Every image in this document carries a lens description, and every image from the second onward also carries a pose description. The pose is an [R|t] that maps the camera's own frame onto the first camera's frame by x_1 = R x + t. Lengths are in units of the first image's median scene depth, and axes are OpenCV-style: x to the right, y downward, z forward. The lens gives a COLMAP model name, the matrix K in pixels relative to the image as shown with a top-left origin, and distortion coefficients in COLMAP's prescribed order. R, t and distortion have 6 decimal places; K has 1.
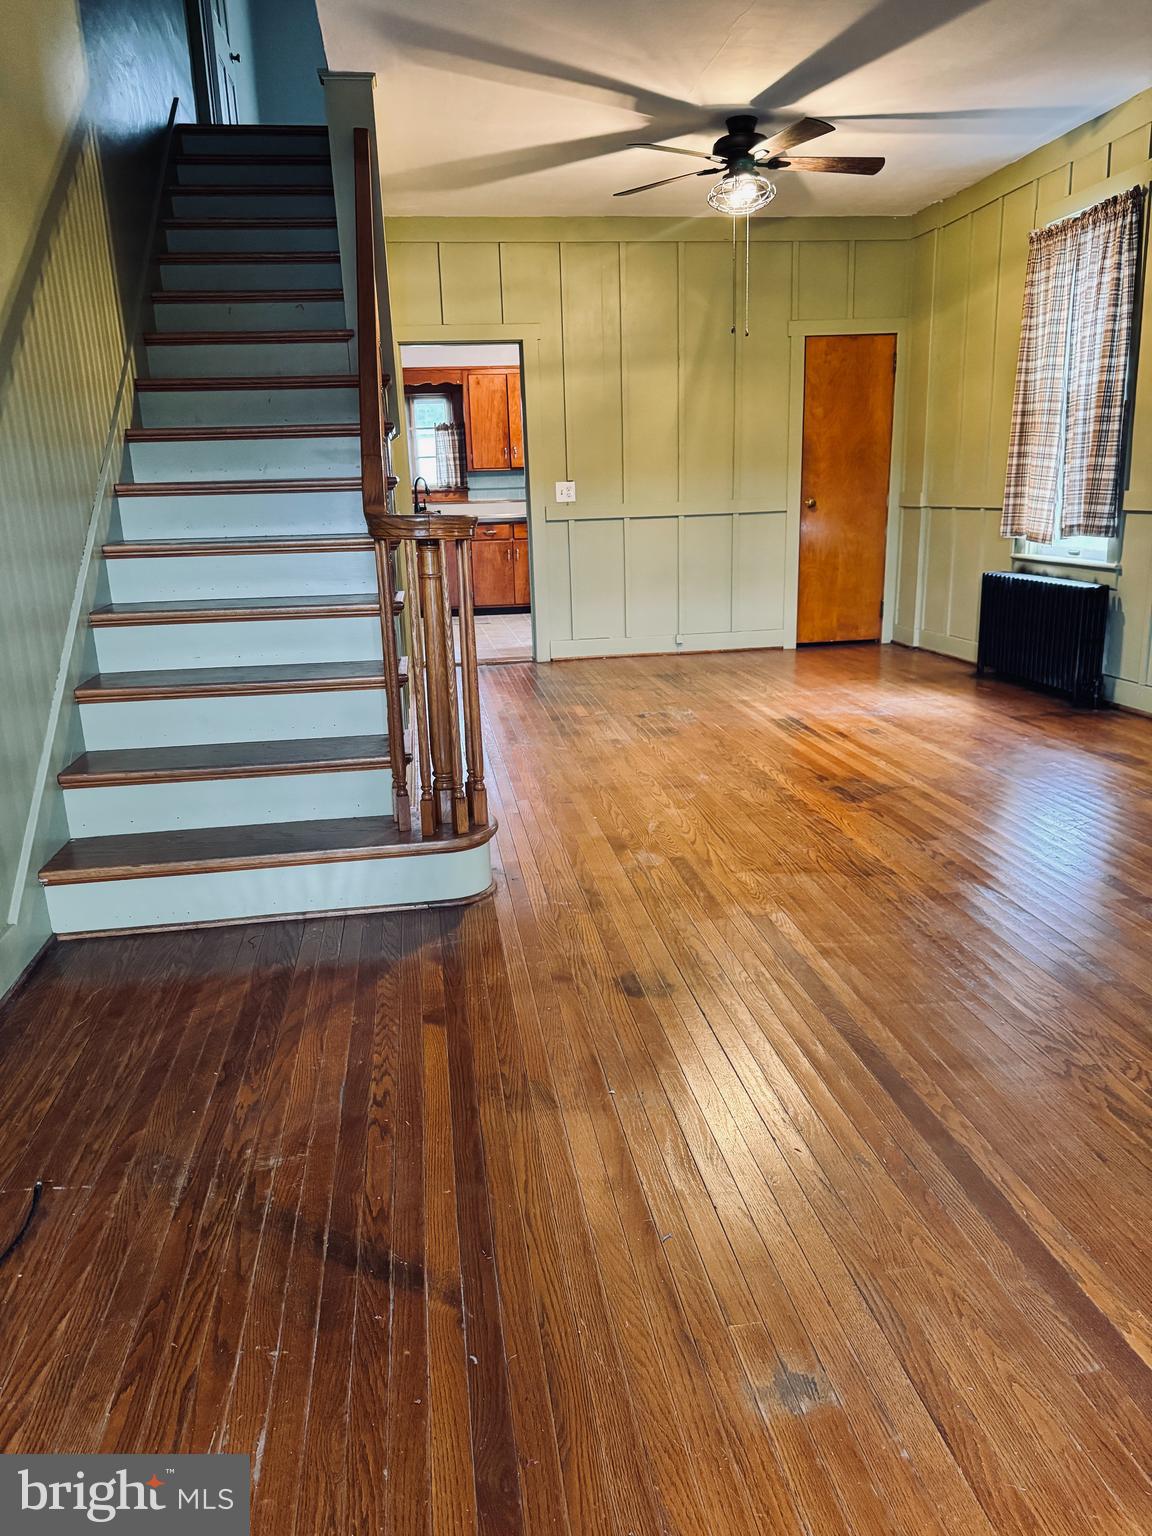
lens RADIAL K [[1076.9, 0, 576.0], [0, 1076.9, 768.0], [0, 0, 1]] dist [0.083149, -0.001837]
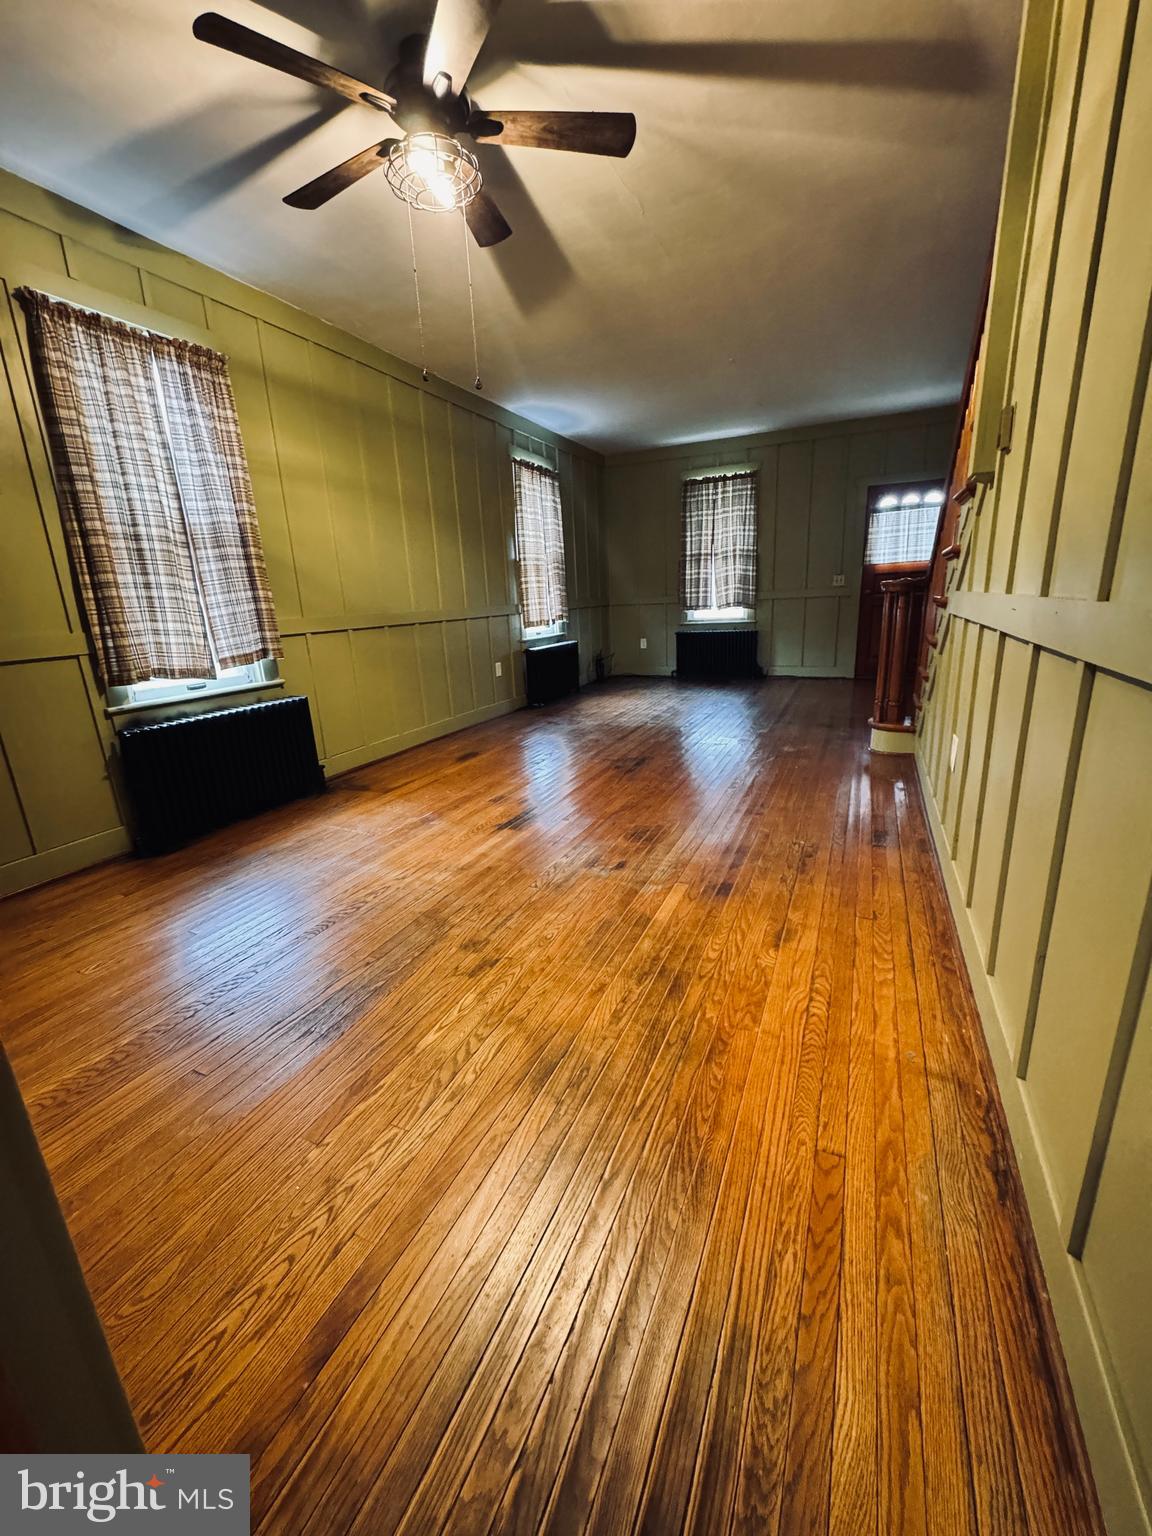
lens RADIAL K [[615.3, 0, 576.0], [0, 615.3, 768.0], [0, 0, 1]] dist [-0.001341, -0.000395]
pose [[-0.846992, -0.098010, 0.522493, -0.174692], [0.185405, 0.866682, 0.463127, -0.410329], [-0.498227, 0.489138, -0.715901, 1.587731]]
